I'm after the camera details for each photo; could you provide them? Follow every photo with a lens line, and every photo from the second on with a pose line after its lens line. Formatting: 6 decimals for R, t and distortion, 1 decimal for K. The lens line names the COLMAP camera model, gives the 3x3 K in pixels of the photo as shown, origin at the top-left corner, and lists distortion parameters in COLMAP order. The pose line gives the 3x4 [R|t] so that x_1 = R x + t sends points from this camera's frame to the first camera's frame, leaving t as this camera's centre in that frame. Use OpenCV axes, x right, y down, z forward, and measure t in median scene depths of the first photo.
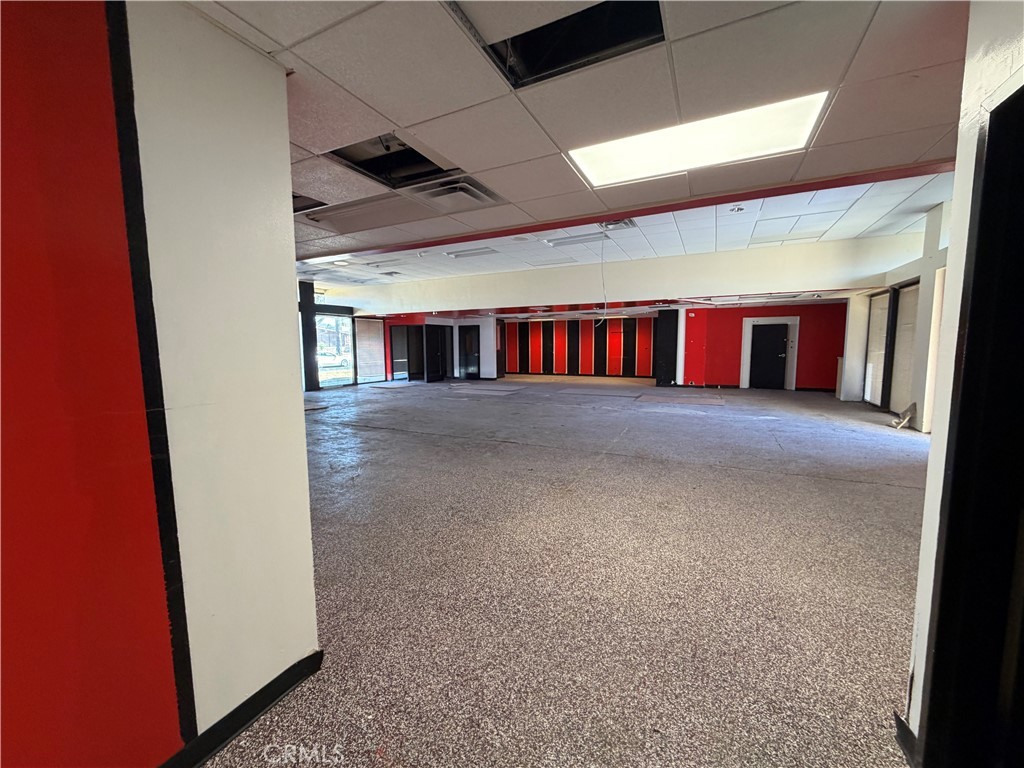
lens RADIAL K [[408.2, 0, 508.9], [0, 408.2, 385.3], [0, 0, 1]] dist [-0.000297, 0.000510]
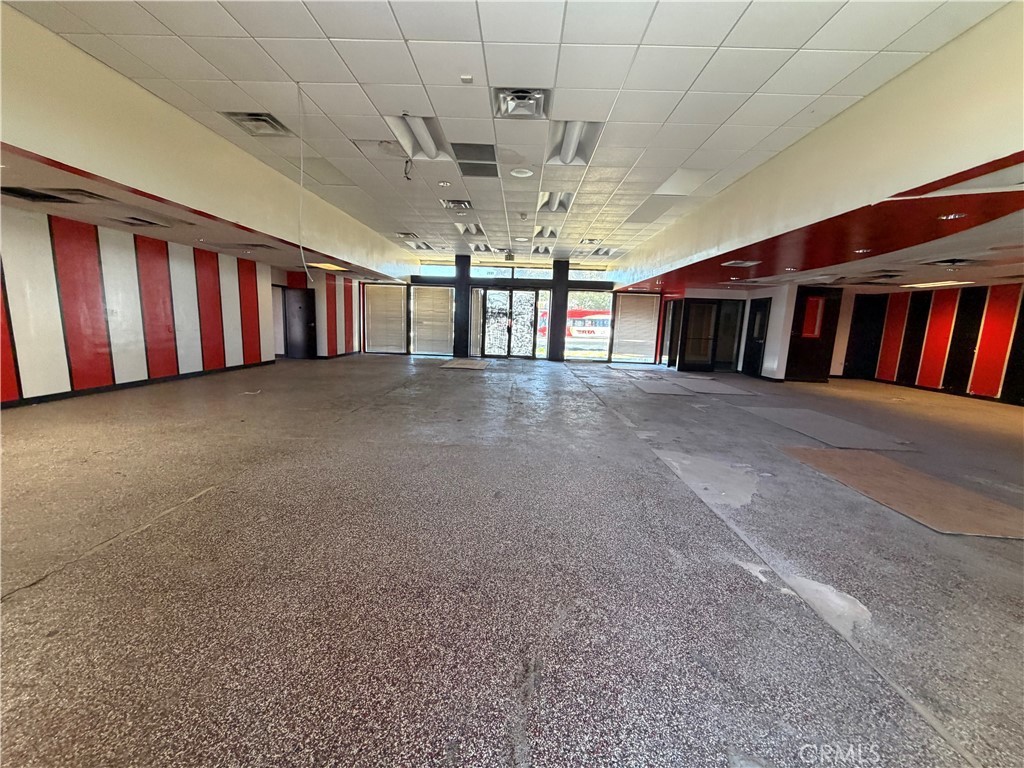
lens RADIAL K [[408.2, 0, 508.9], [0, 408.2, 385.3], [0, 0, 1]] dist [-0.000297, 0.000510]
pose [[0.421761, 0.164327, -0.891692, 0.447389], [-0.131139, 0.984155, 0.119339, -0.035736], [0.897173, 0.066603, 0.436628, 0.403358]]
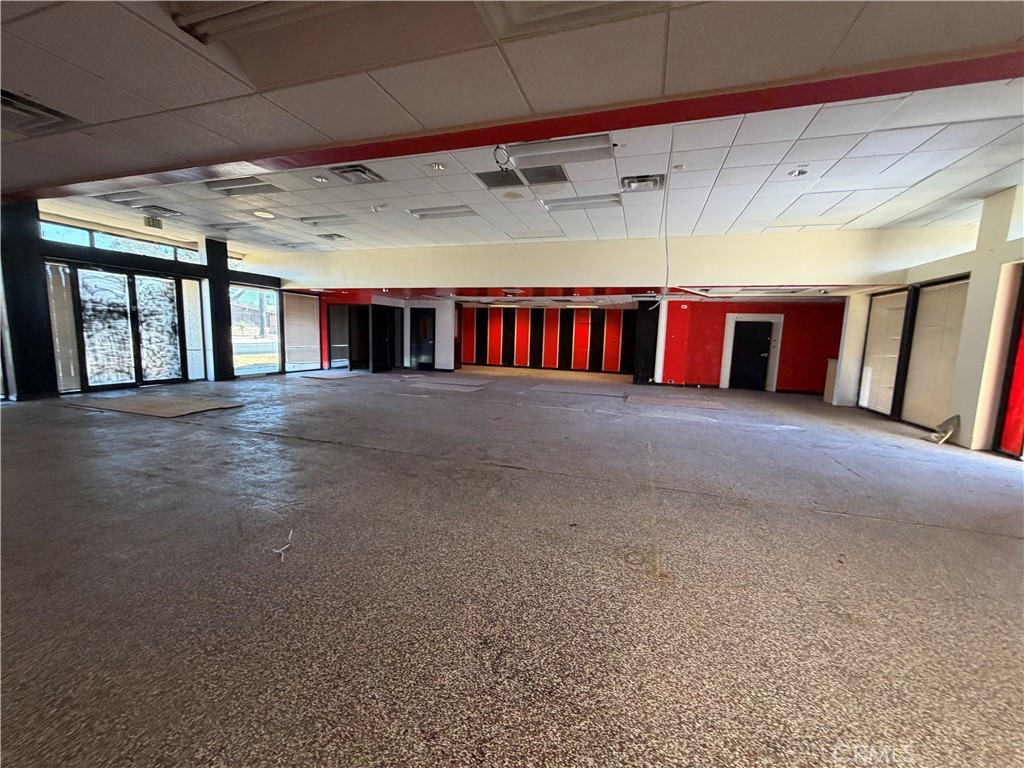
lens RADIAL K [[408.2, 0, 508.9], [0, 408.2, 385.3], [0, 0, 1]] dist [-0.000297, 0.000510]
pose [[0.988733, 0.021039, 0.148201, -0.052070], [-0.024921, 0.999392, 0.024380, -0.009773], [-0.147598, -0.027798, 0.988657, 0.133565]]
